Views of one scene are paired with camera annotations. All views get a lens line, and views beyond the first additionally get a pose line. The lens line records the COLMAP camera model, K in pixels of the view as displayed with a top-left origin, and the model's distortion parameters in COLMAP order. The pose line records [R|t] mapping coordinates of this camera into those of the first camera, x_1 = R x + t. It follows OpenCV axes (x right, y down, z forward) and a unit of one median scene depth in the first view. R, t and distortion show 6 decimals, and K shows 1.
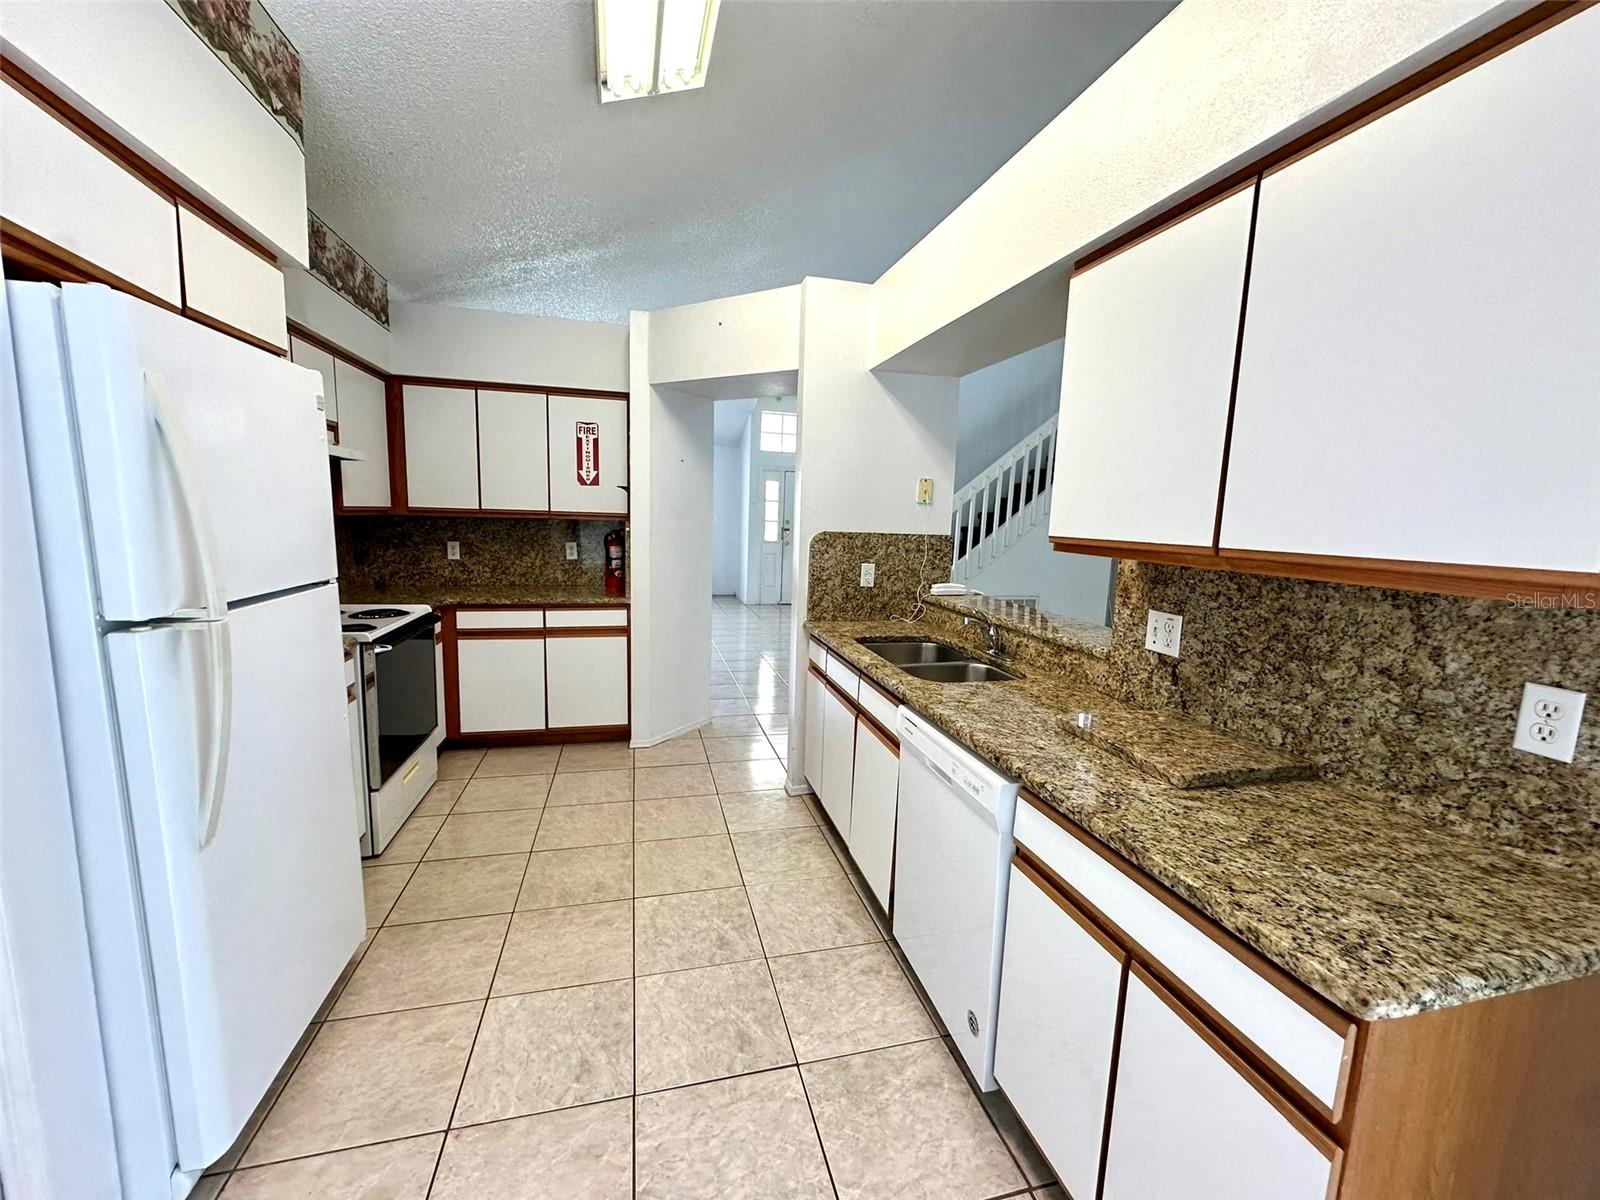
lens RADIAL K [[641.7, 0, 794.7], [0, 641.7, 600.6], [0, 0, 1]] dist [-0.001026, 0.000012]
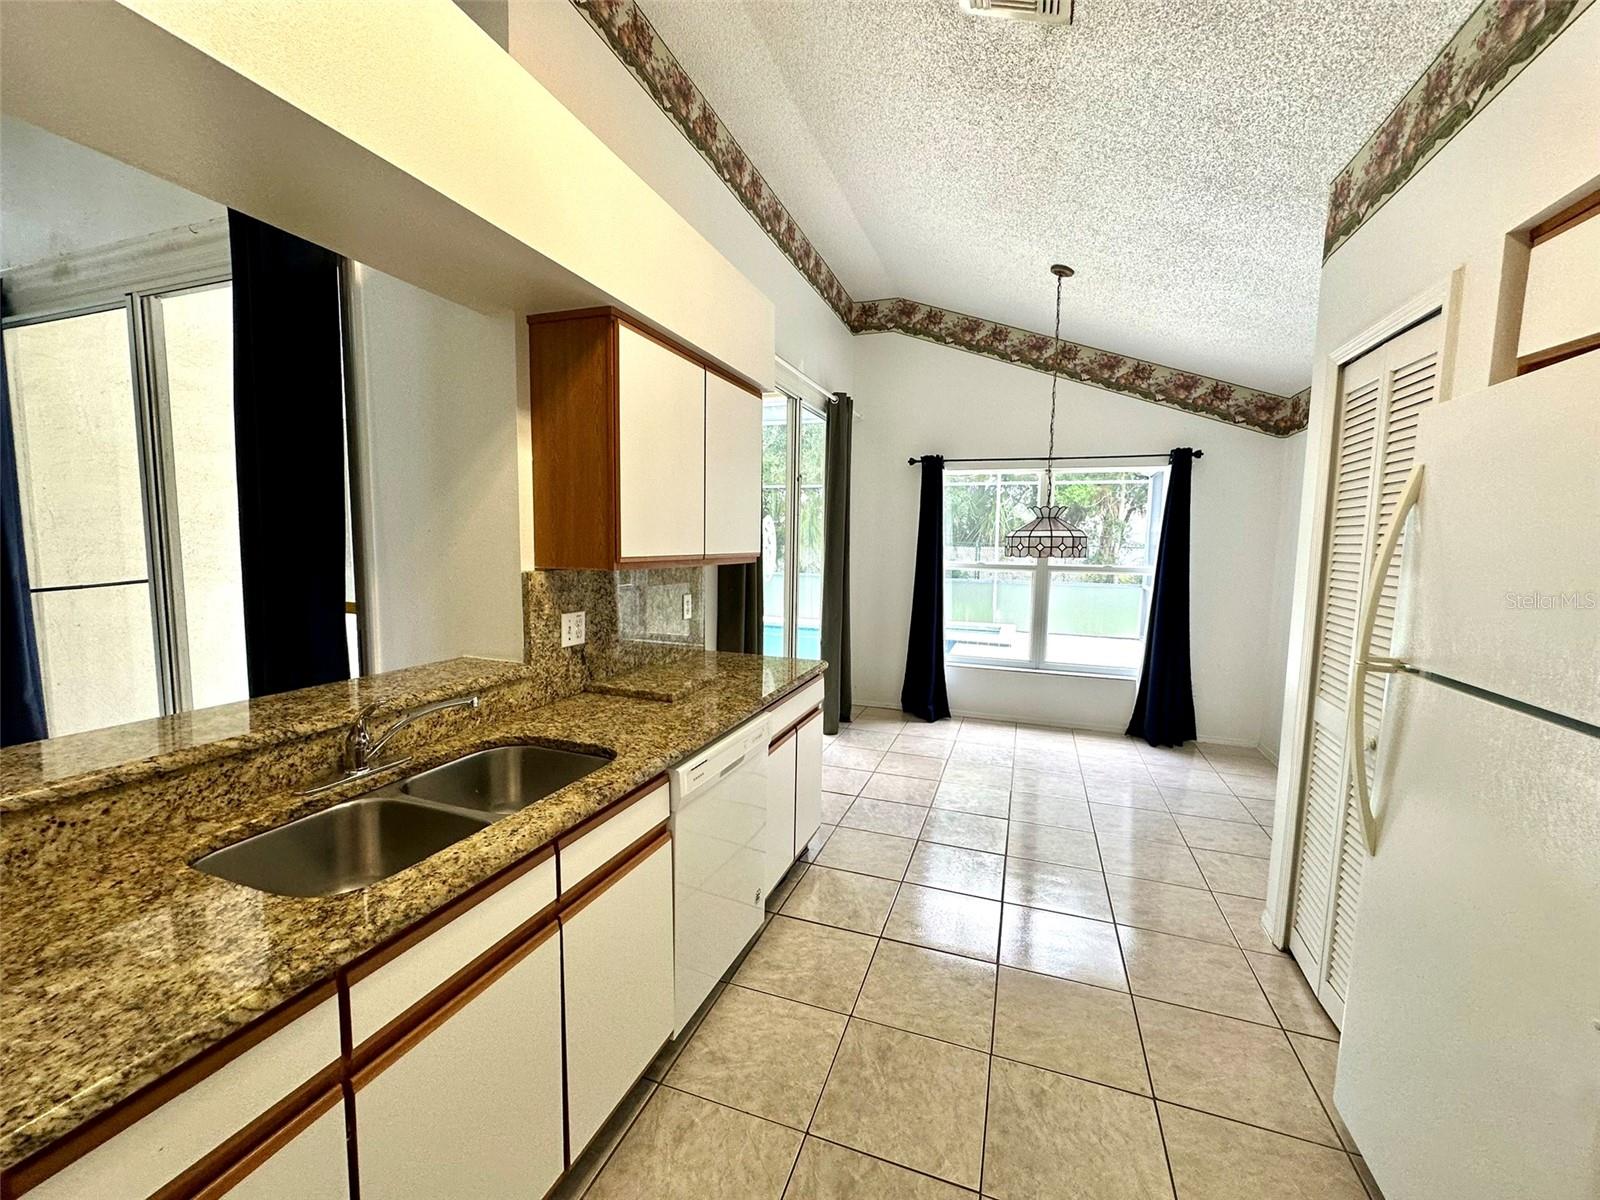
lens RADIAL K [[638.9, 0, 800.0], [0, 638.9, 600.0], [0, 0, 1]] dist [-0.000991, 0.000260]
pose [[-0.832972, -0.101261, 0.543970, -0.442071], [0.028087, 0.974106, 0.224340, -0.261765], [-0.552602, 0.202148, -0.808559, 1.707203]]
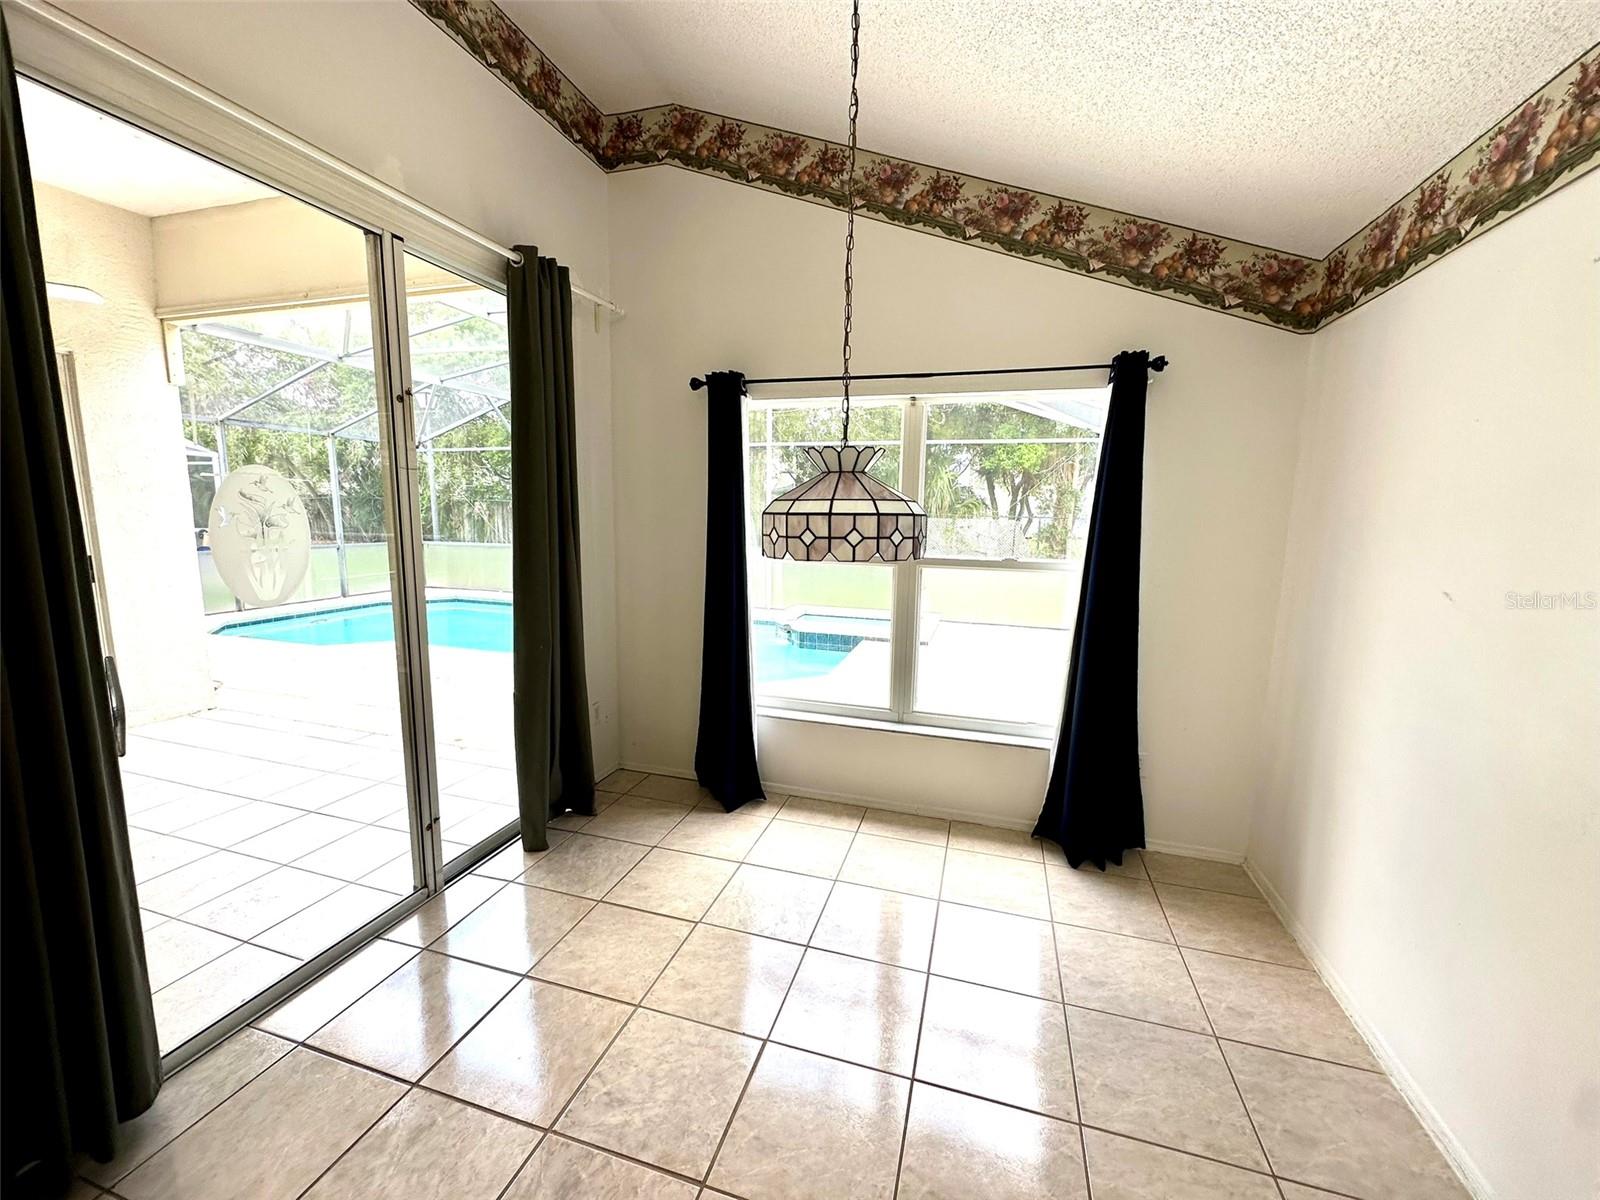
lens RADIAL K [[641.7, 0, 794.7], [0, 641.7, 600.6], [0, 0, 1]] dist [-0.001026, 0.000012]
pose [[-0.857337, -0.122447, 0.499980, -0.437445], [0.021286, 0.962032, 0.272105, -0.242950], [-0.514316, 0.243928, -0.822179, 1.543848]]
